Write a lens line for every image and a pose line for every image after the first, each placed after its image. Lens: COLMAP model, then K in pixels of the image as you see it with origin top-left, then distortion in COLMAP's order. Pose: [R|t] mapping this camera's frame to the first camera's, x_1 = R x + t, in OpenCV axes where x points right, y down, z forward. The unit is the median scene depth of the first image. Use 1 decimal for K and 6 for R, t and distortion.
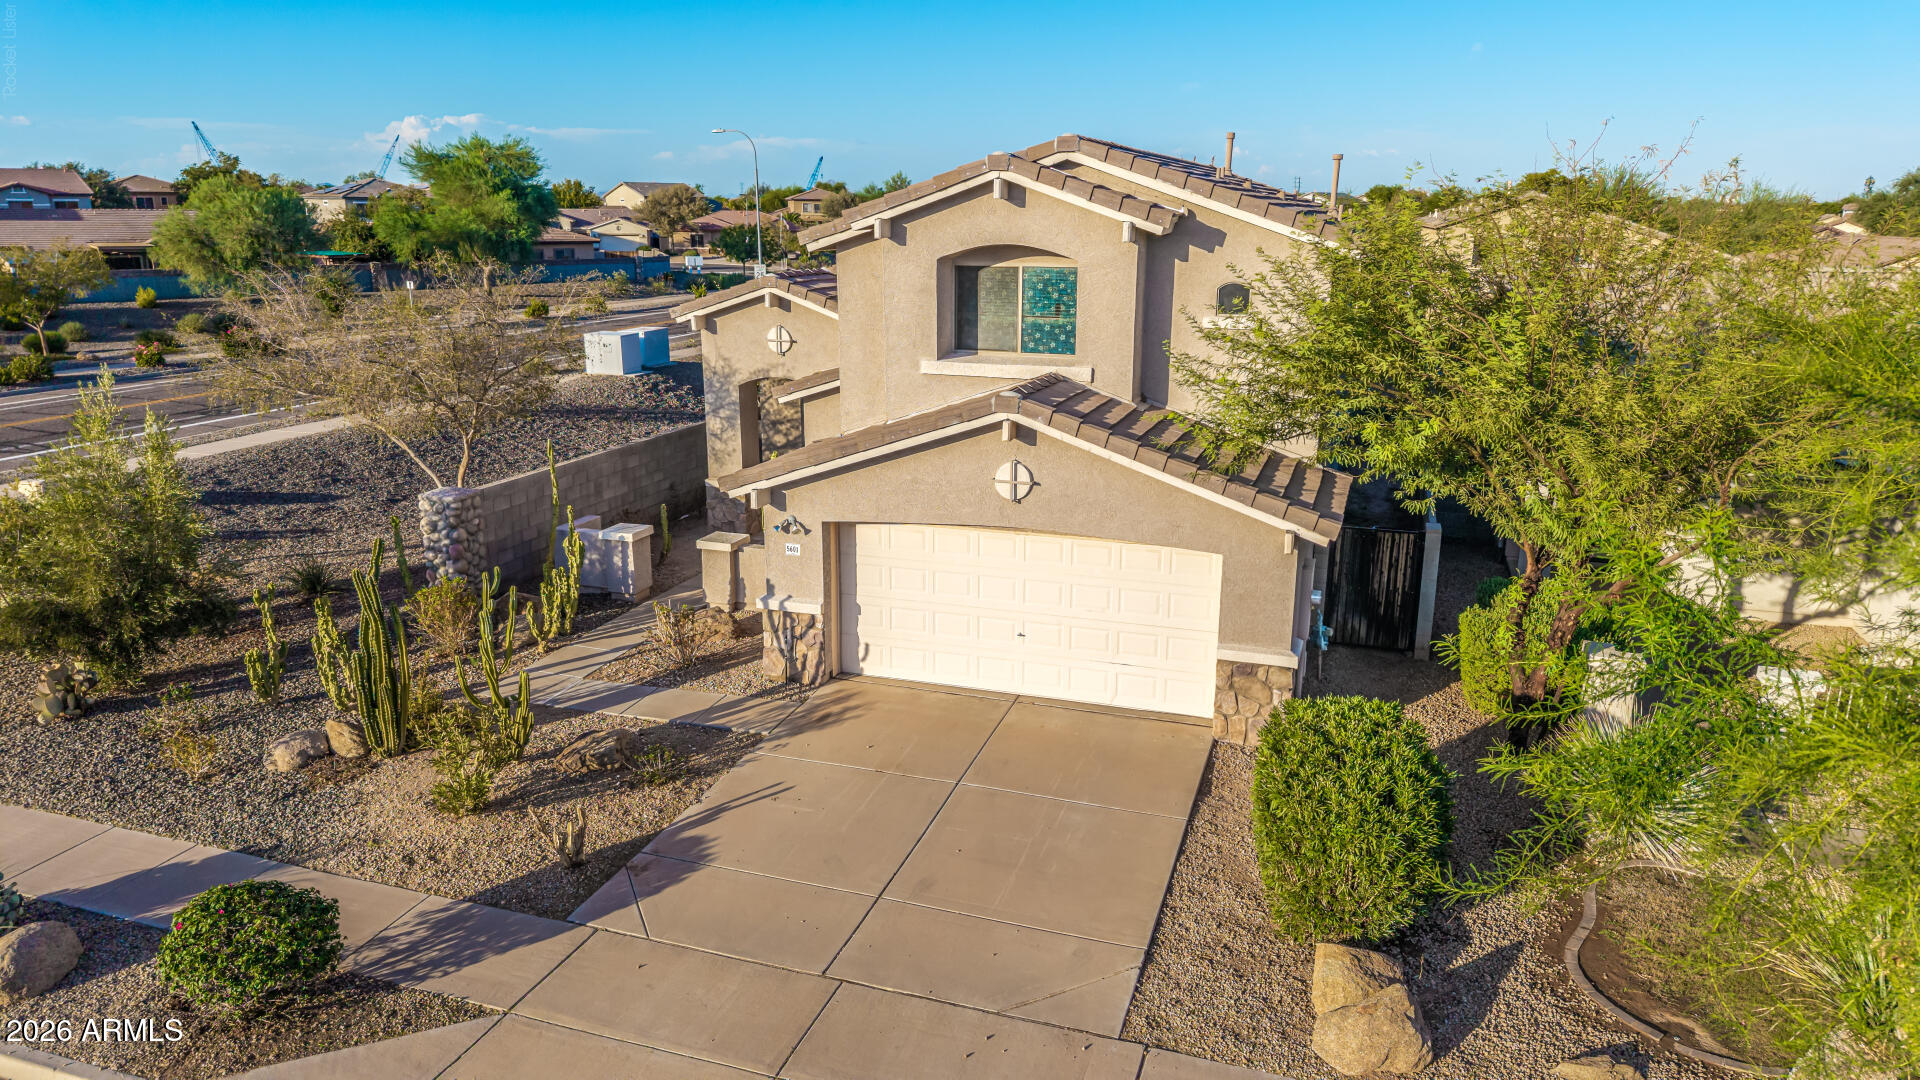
lens RADIAL K [[1274.5, 0, 964.0], [0, 1274.5, 539.6], [0, 0, 1]] dist [0.042804, -0.046783]
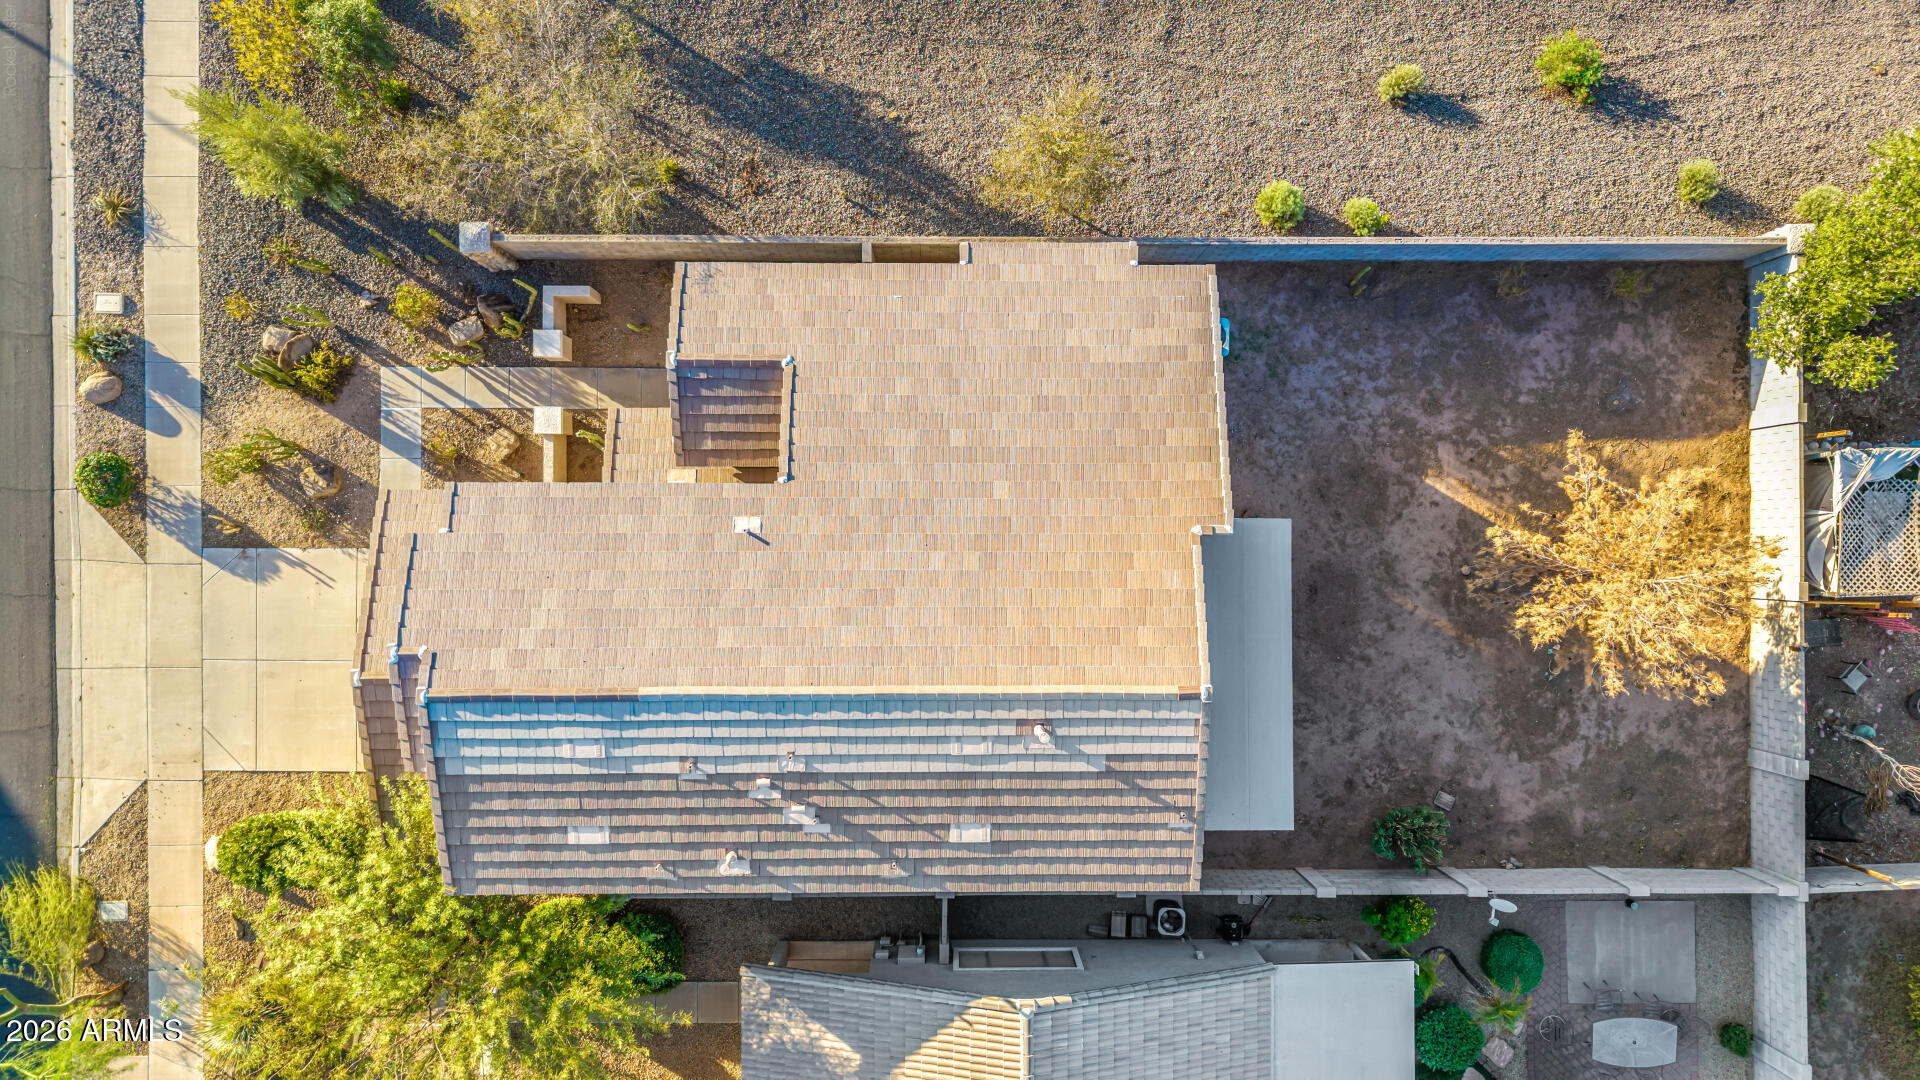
lens RADIAL K [[1274.5, 0, 965.3], [0, 1274.5, 536.4], [0, 0, 1]] dist [0.042804, -0.046783]
pose [[0.315560, 0.948862, -0.009103, 0.109772], [-0.254509, 0.093876, 0.962503, -1.751751], [0.914137, -0.301411, 0.271117, 1.183650]]
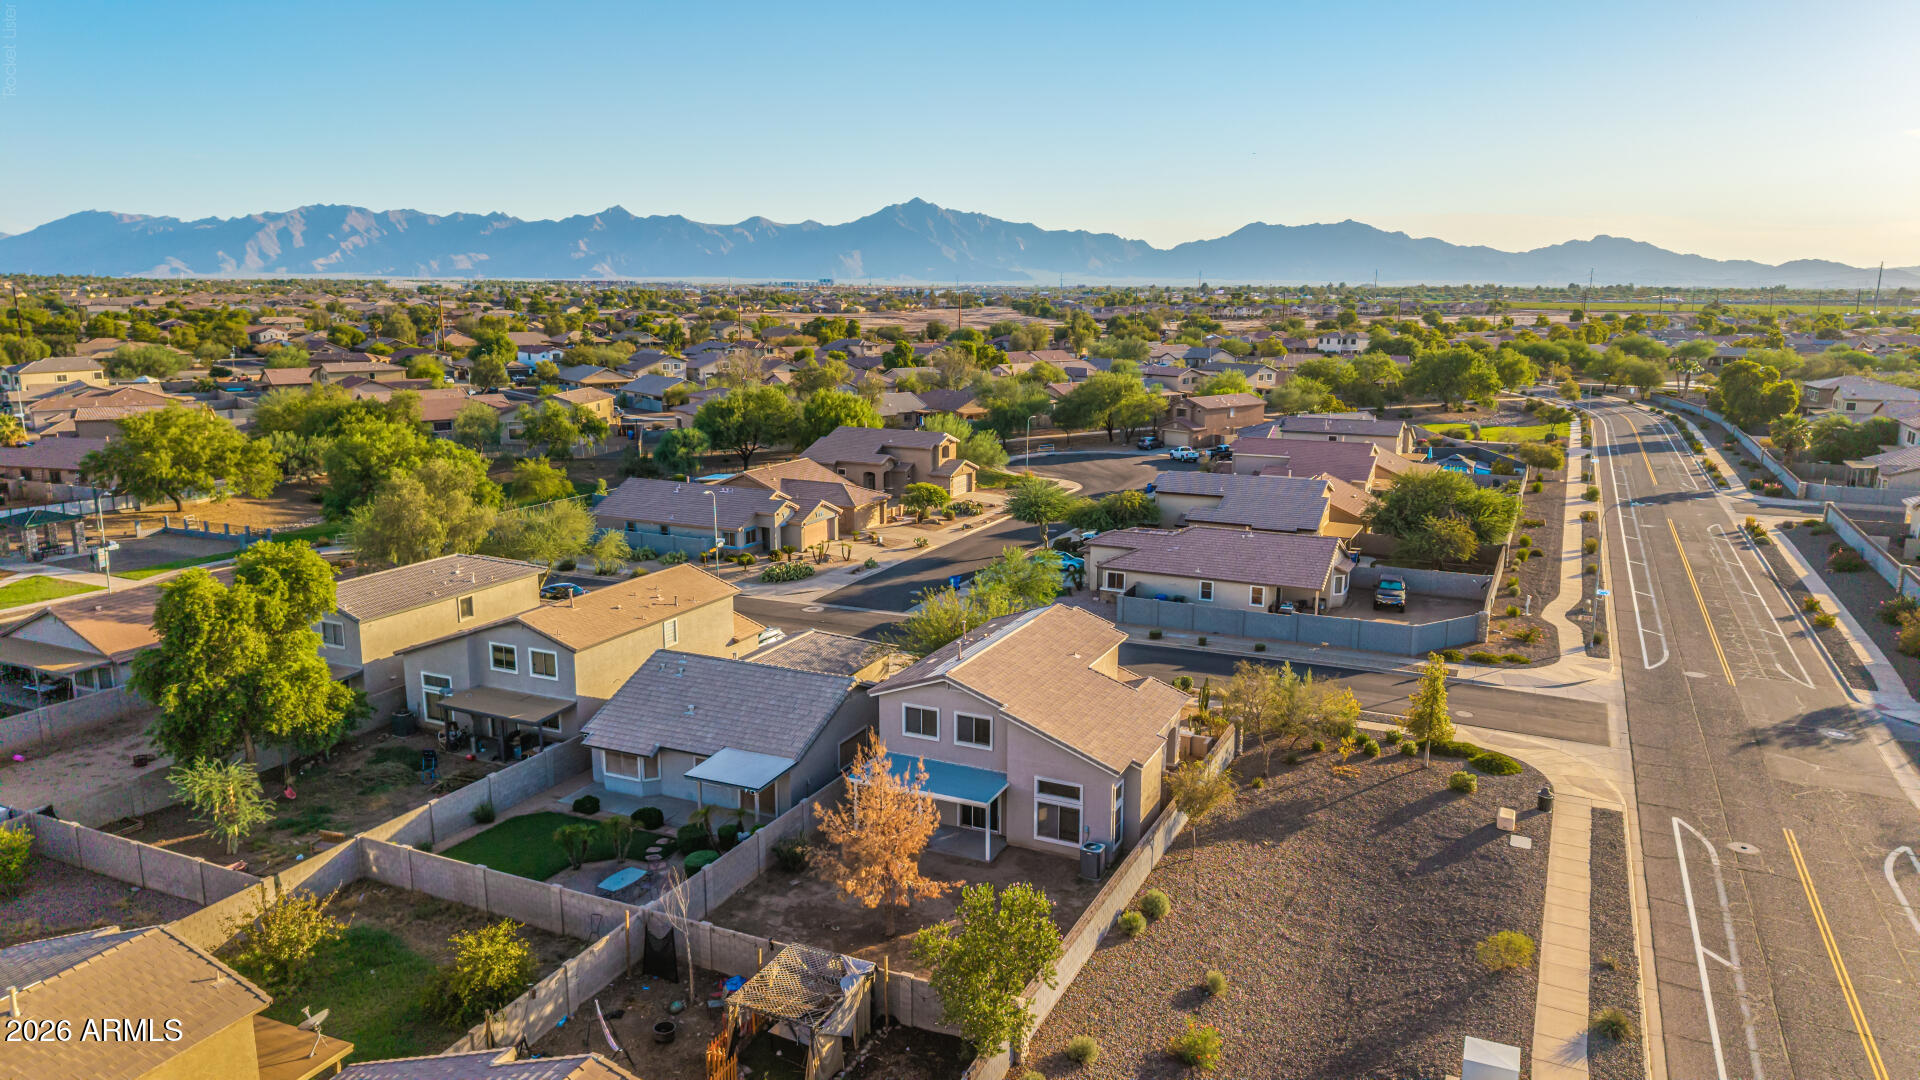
lens RADIAL K [[1274.5, 0, 975.7], [0, 1274.5, 524.4], [0, 0, 1]] dist [0.042804, -0.046783]
pose [[-0.993995, -0.031612, 0.104757, -0.072749], [0.015979, 0.905164, 0.424762, -2.238768], [-0.108250, 0.423885, -0.899224, 4.495826]]
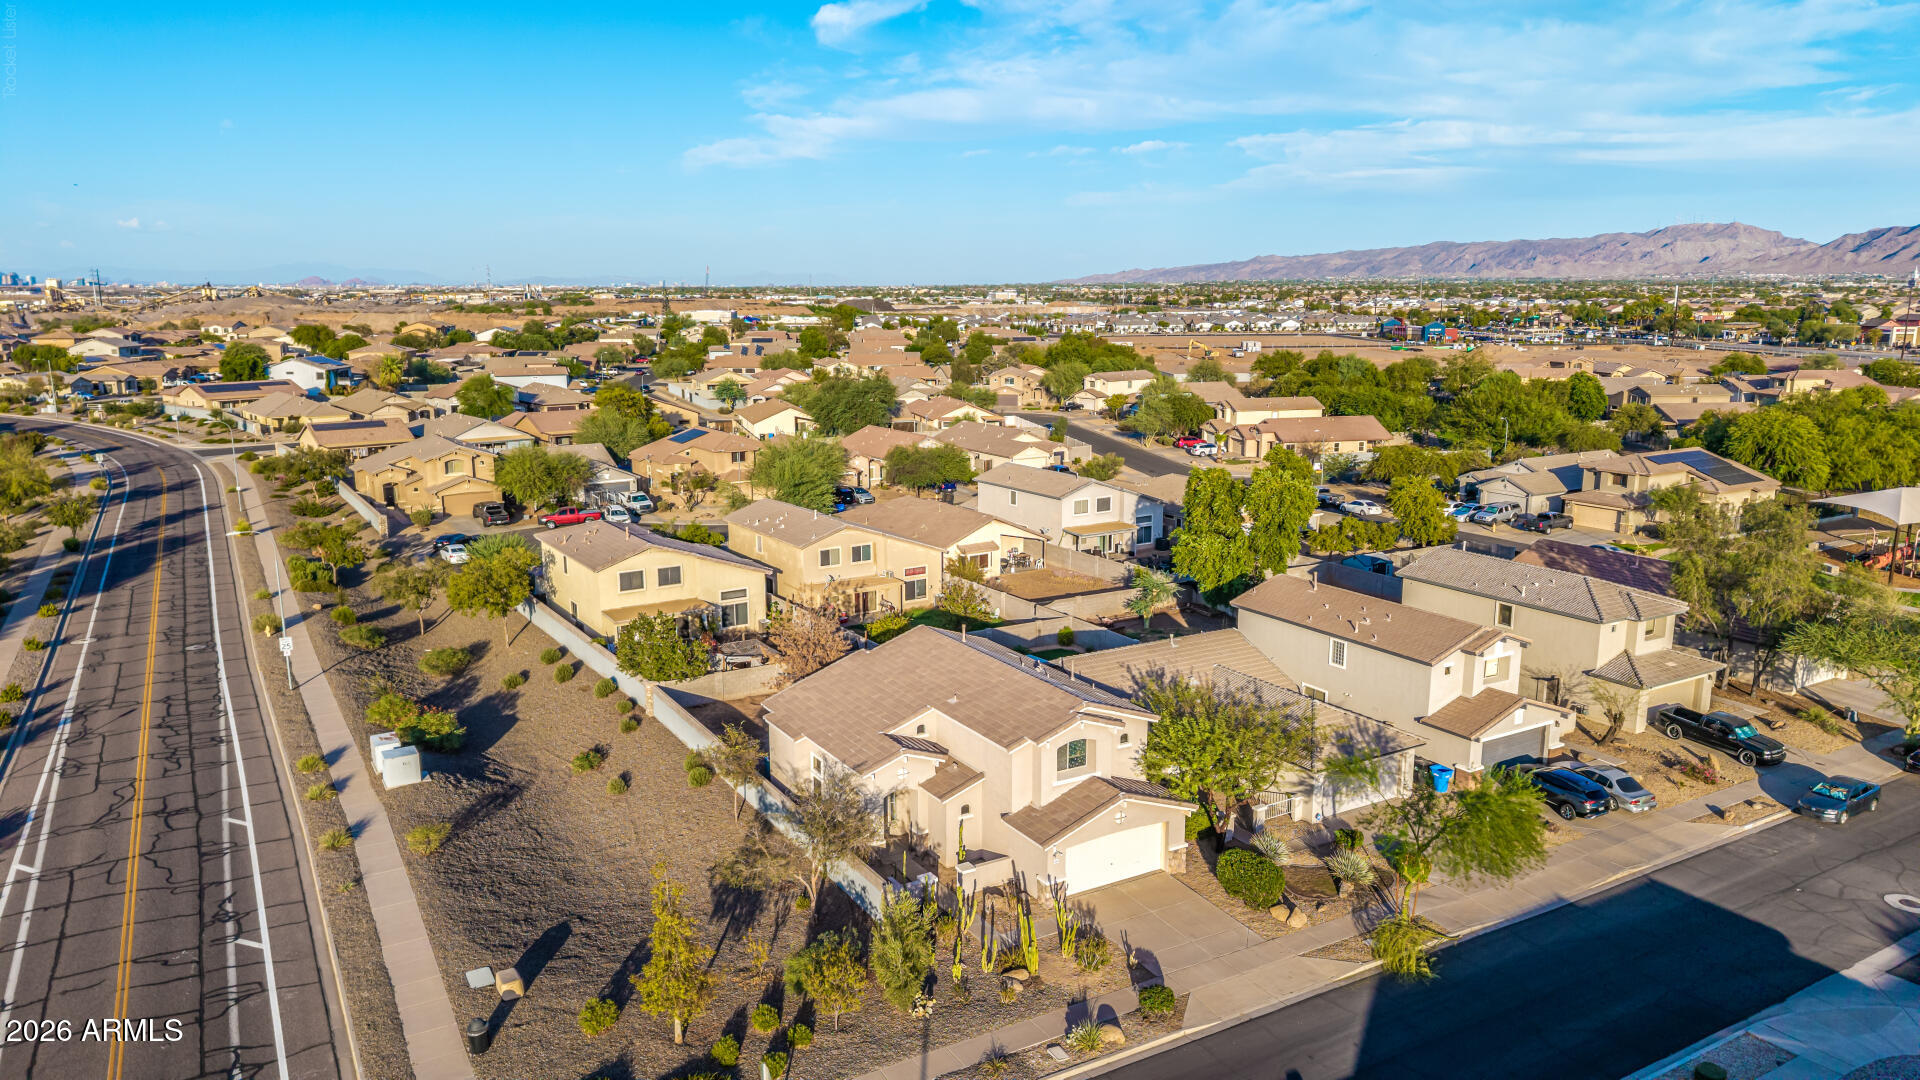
lens RADIAL K [[1274.5, 0, 966.2], [0, 1274.5, 539.3], [0, 0, 1]] dist [0.042804, -0.046783]
pose [[0.659279, -0.152292, 0.736314, -2.300063], [0.194134, 0.980547, 0.028983, -0.835496], [-0.726404, 0.123835, 0.676019, -0.918308]]
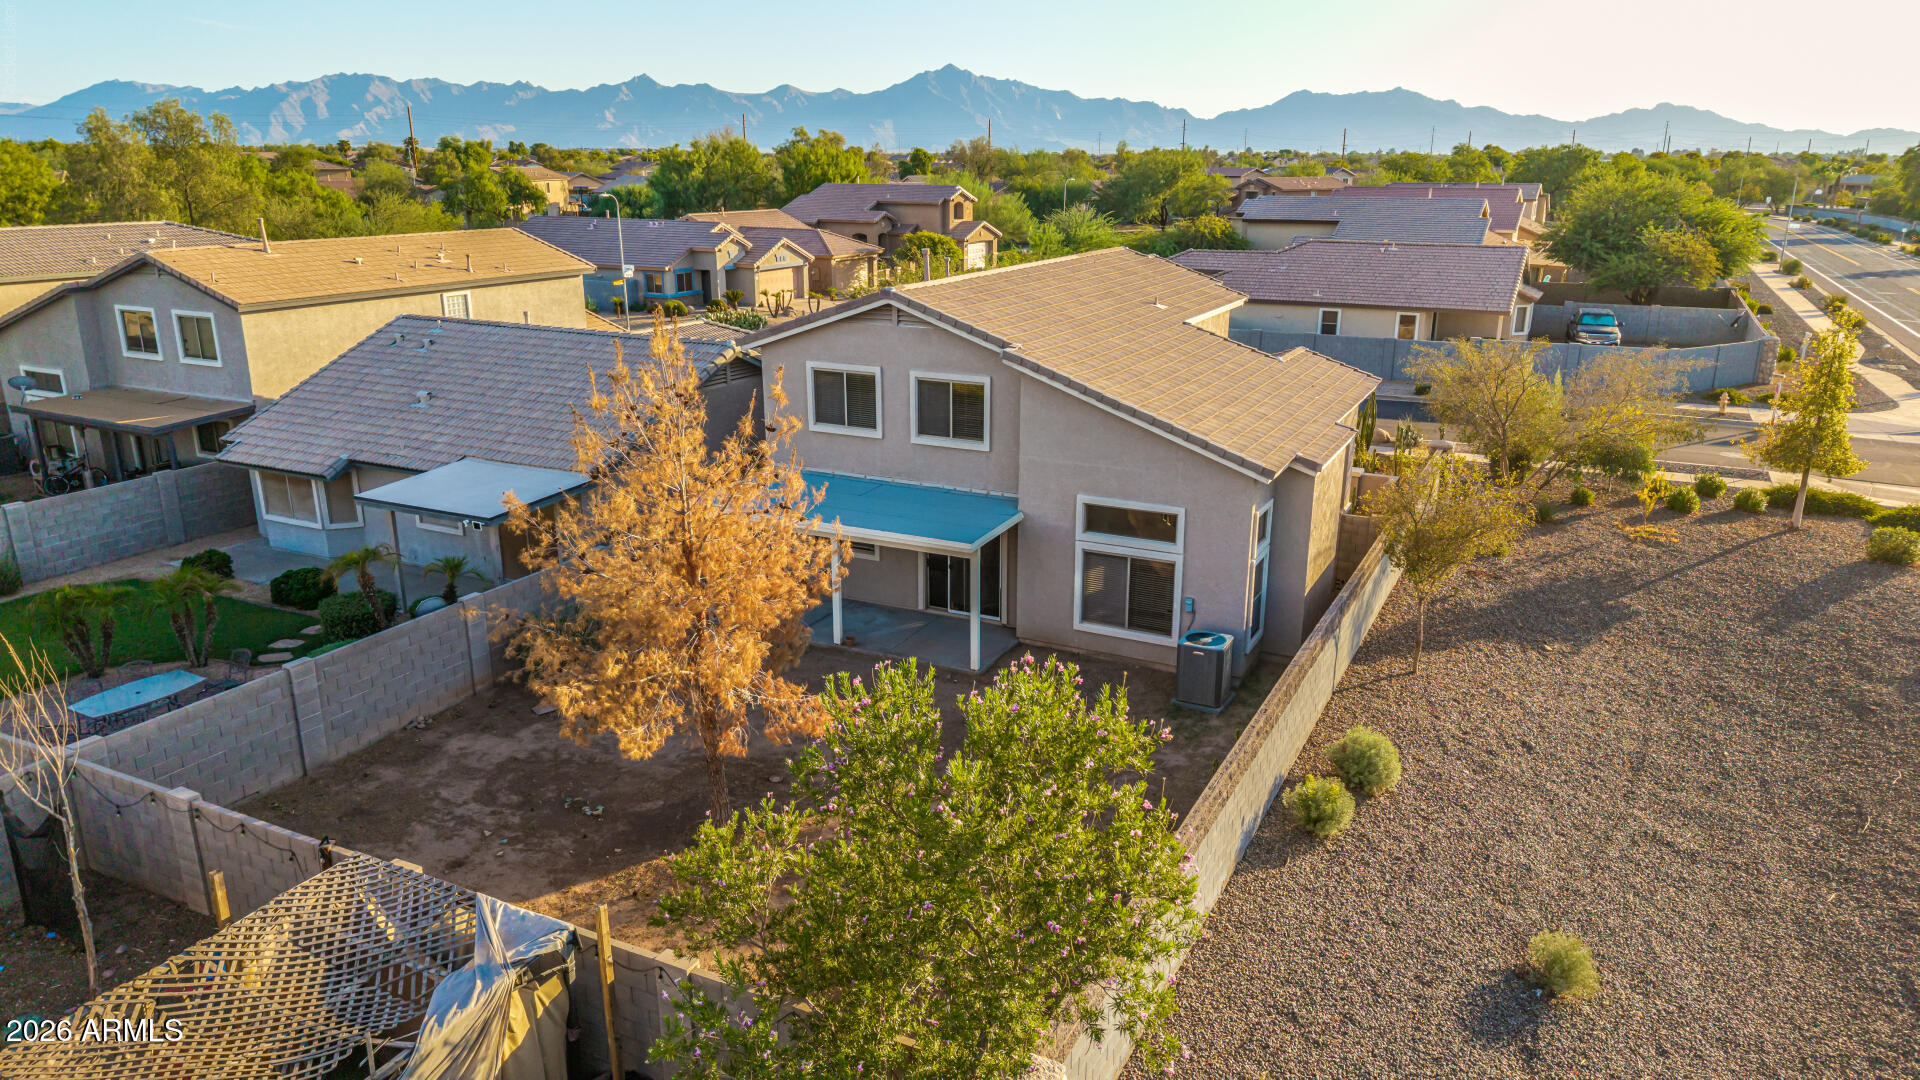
lens RADIAL K [[1274.5, 0, 969.8], [0, 1274.5, 542.8], [0, 0, 1]] dist [0.042804, -0.046783]
pose [[-0.990300, -0.048700, 0.130135, 0.023748], [0.026281, 0.854012, 0.519589, -1.040191], [-0.136441, 0.517969, -0.844448, 3.178148]]
